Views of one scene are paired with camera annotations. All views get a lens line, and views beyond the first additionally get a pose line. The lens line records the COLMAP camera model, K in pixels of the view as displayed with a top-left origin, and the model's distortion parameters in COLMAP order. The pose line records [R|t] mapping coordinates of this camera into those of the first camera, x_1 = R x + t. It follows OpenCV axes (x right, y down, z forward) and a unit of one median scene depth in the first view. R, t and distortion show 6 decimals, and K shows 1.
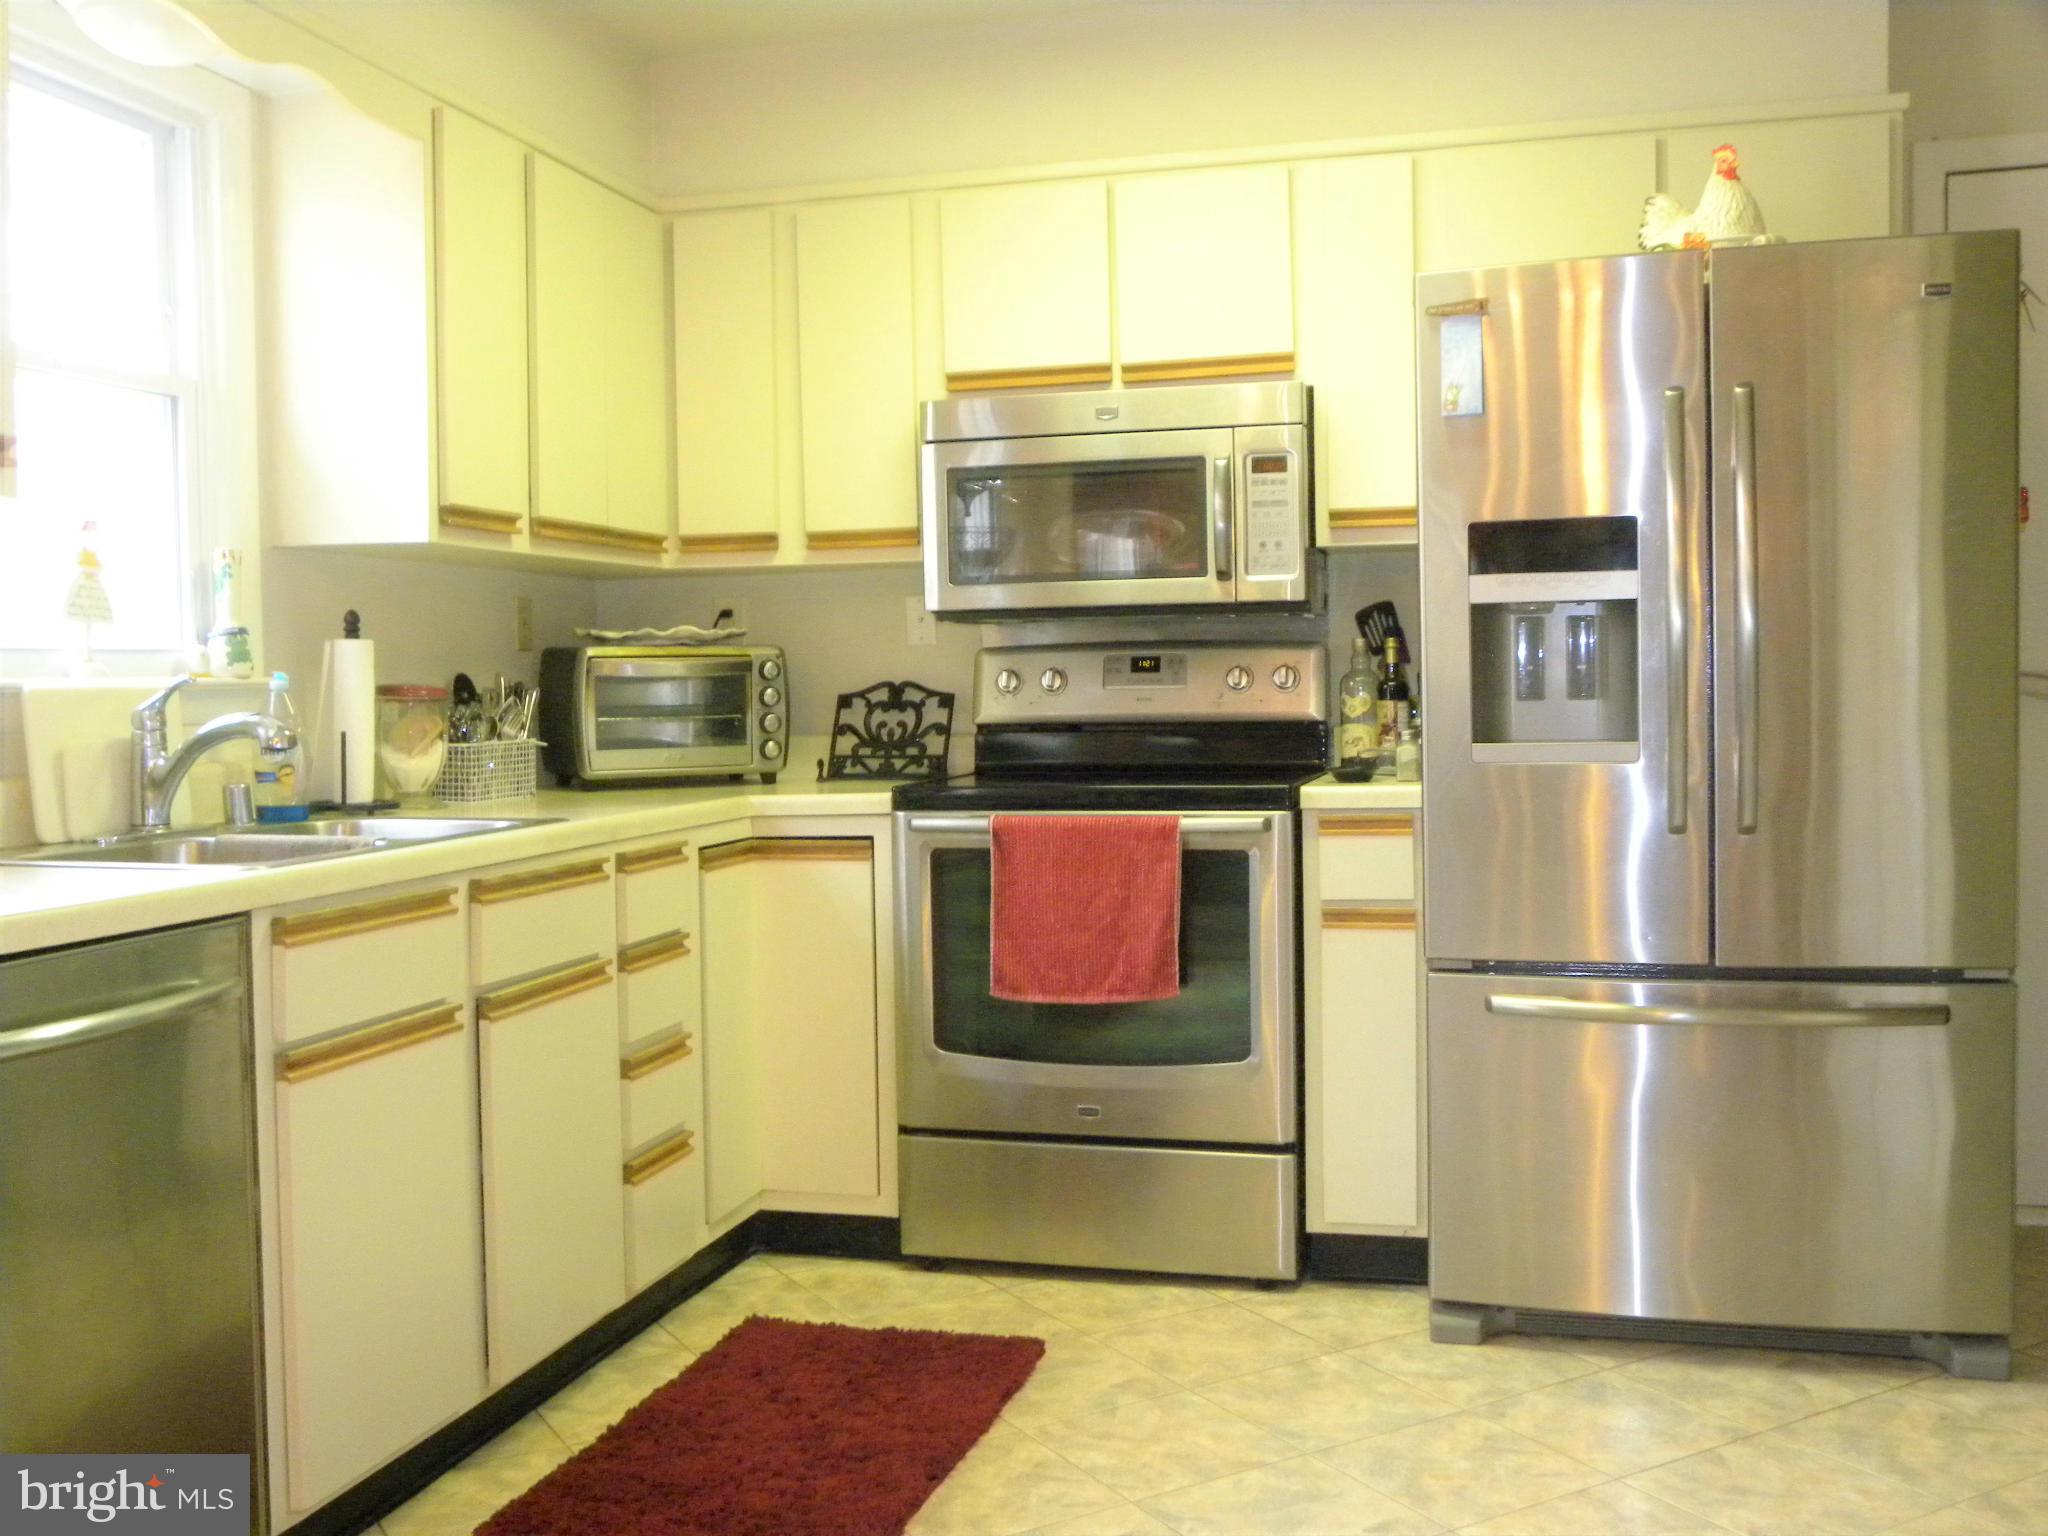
lens RADIAL K [[1973.9, 0, 1005.5], [0, 1973.9, 769.3], [0, 0, 1]] dist [-0.034744, 0.009608]
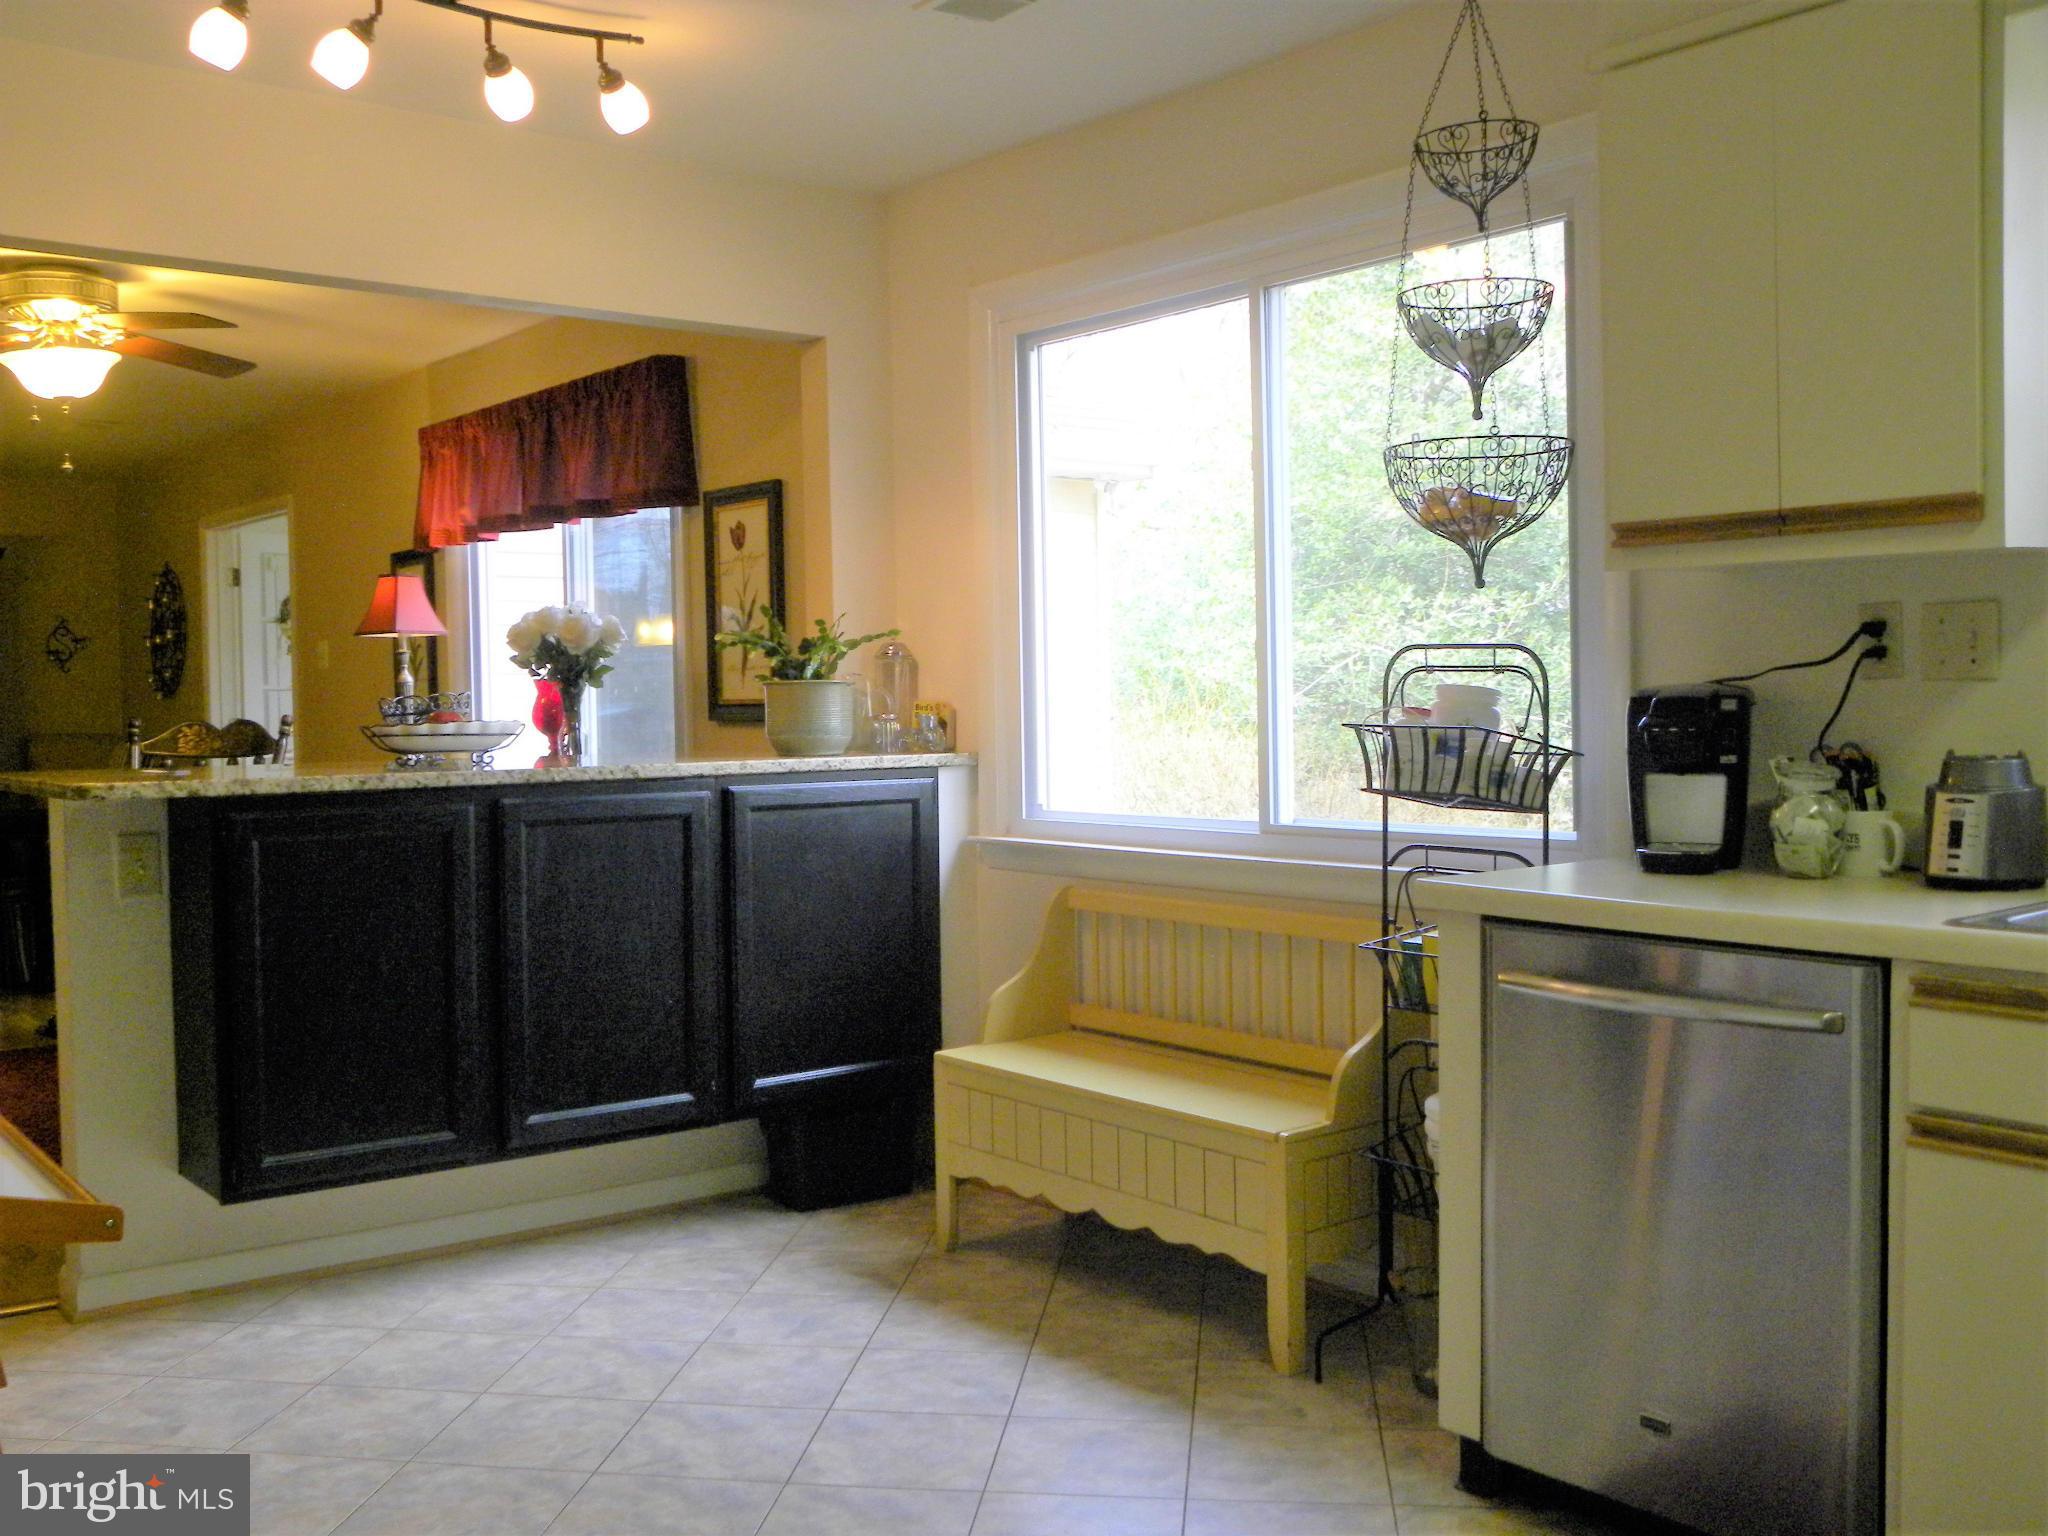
lens RADIAL K [[1973.9, 0, 1005.5], [0, 1973.9, 769.3], [0, 0, 1]] dist [-0.034744, 0.009608]
pose [[-0.600684, 0.053048, -0.797724, 0.416547], [-0.016253, 0.996780, 0.078524, -0.058928], [0.799321, 0.060134, -0.597888, 0.742508]]
